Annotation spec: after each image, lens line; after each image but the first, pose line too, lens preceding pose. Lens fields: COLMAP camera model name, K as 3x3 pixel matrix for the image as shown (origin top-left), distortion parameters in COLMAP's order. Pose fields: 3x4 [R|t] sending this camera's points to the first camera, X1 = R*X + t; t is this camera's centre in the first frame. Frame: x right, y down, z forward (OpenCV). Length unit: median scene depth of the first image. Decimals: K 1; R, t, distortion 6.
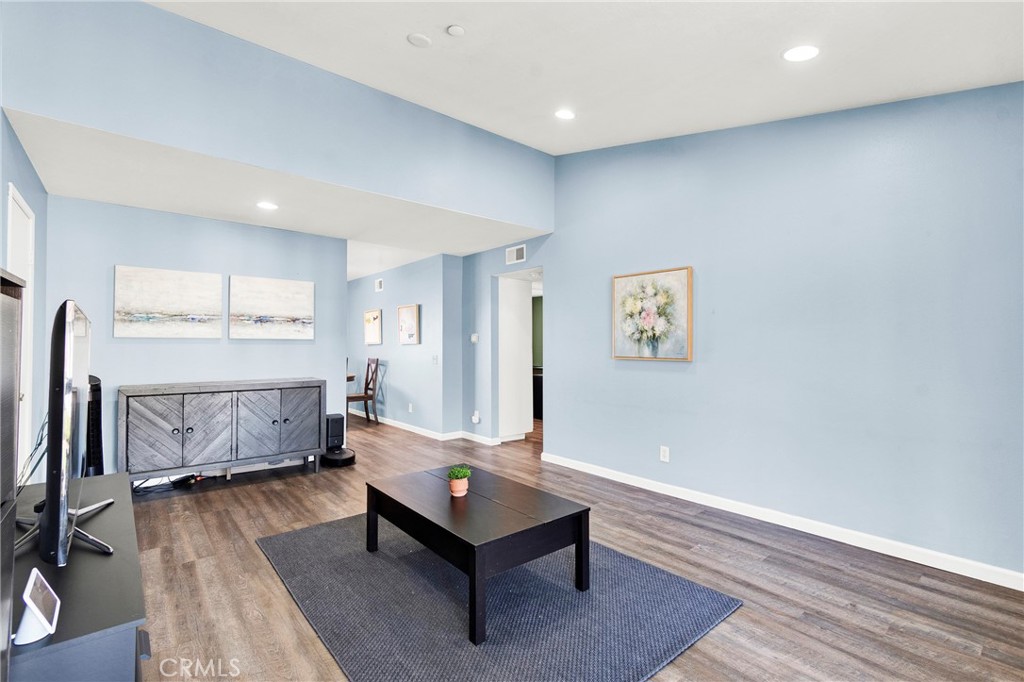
lens RADIAL K [[445.1, 0, 510.5], [0, 445.1, 341.7], [0, 0, 1]] dist [-0.004370, -0.001172]
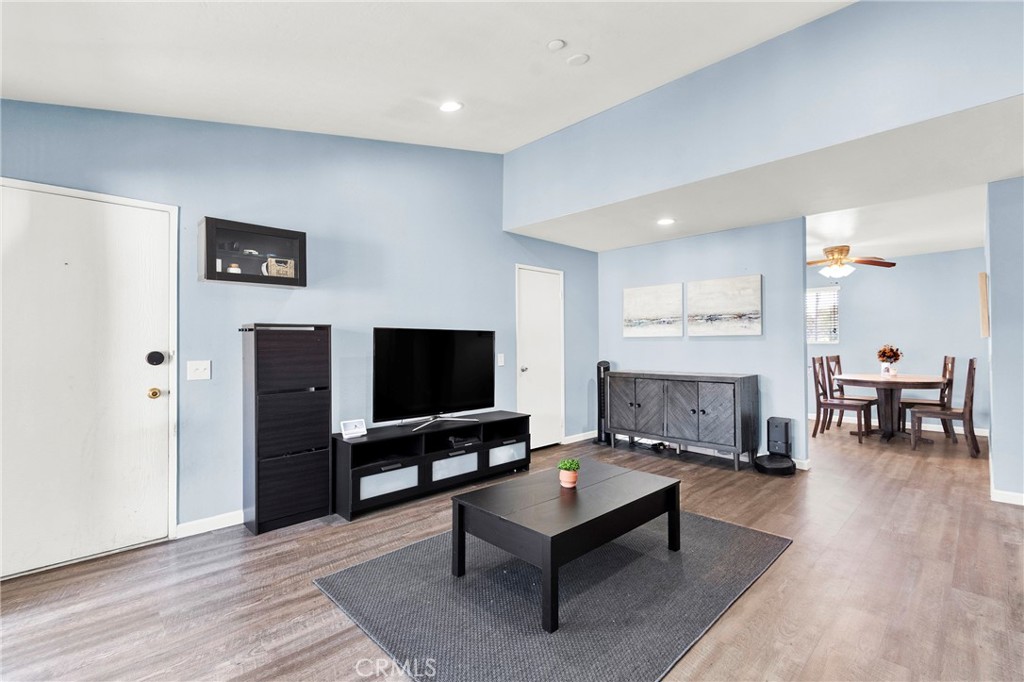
lens RADIAL K [[445.1, 0, 516.2], [0, 445.1, 341.2], [0, 0, 1]] dist [-0.004370, -0.001172]
pose [[0.092786, -0.007246, -0.995660, 0.508120], [0.016345, 0.999850, -0.005753, 0.005659], [0.995552, -0.015741, 0.092891, 0.438811]]
